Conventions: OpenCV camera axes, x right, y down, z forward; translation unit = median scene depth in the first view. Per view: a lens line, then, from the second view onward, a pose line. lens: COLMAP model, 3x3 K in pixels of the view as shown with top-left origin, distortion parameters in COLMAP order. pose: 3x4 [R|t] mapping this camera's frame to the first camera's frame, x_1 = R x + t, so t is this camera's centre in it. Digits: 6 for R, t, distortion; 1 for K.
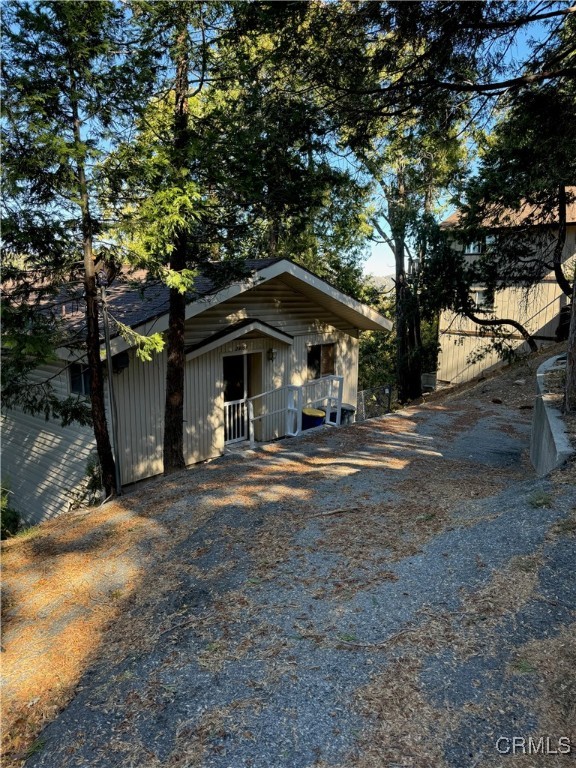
lens RADIAL K [[546.6, 0, 283.7], [0, 546.6, 390.5], [0, 0, 1]] dist [0.073933, -0.003372]
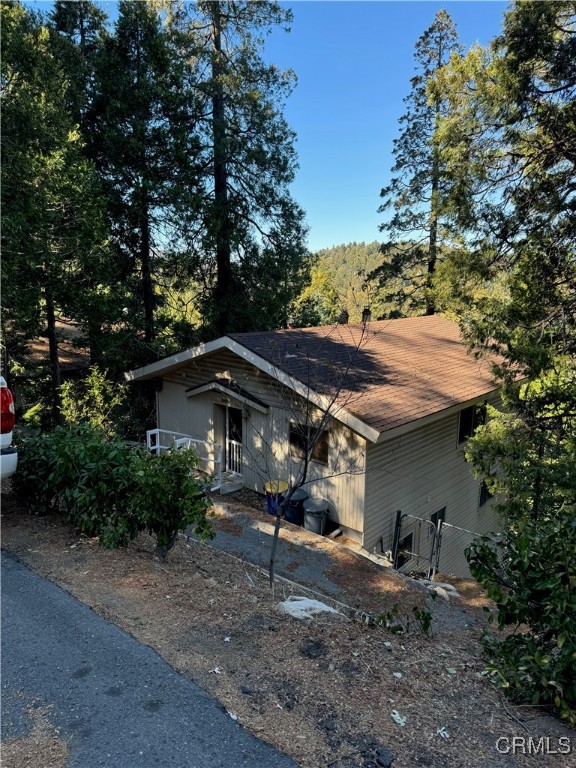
lens RADIAL K [[546.6, 0, 287.6], [0, 546.6, 384.5], [0, 0, 1]] dist [0.073933, -0.003372]
pose [[-0.011048, 0.191343, -0.981461, 1.010470], [-0.202867, 0.960680, 0.189575, -0.335437], [0.979144, 0.201200, 0.028204, 0.966332]]
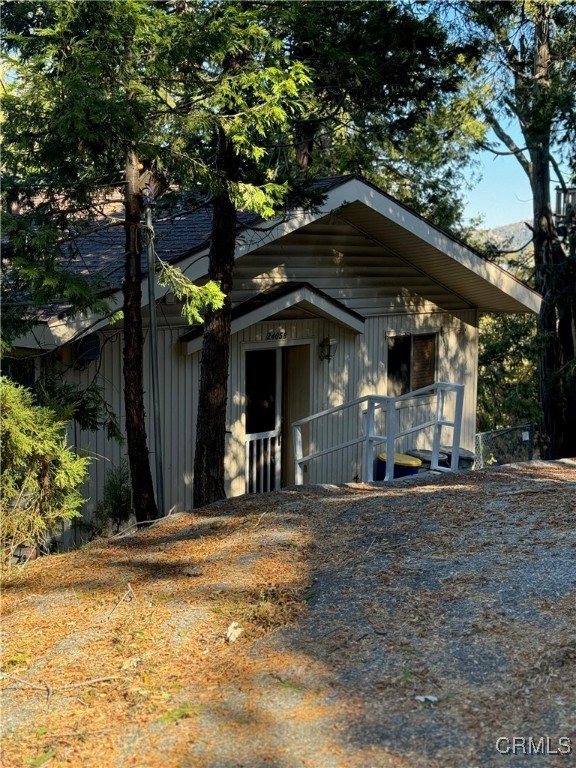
lens RADIAL K [[1184.7, 0, 289.9], [0, 1184.7, 381.7], [0, 0, 1]] dist [0.080188, 0.000000]
pose [[0.999940, 0.004662, 0.009921, -0.066583], [-0.003906, 0.997186, -0.074861, 0.052516], [-0.010242, 0.074817, 0.997145, -0.174160]]
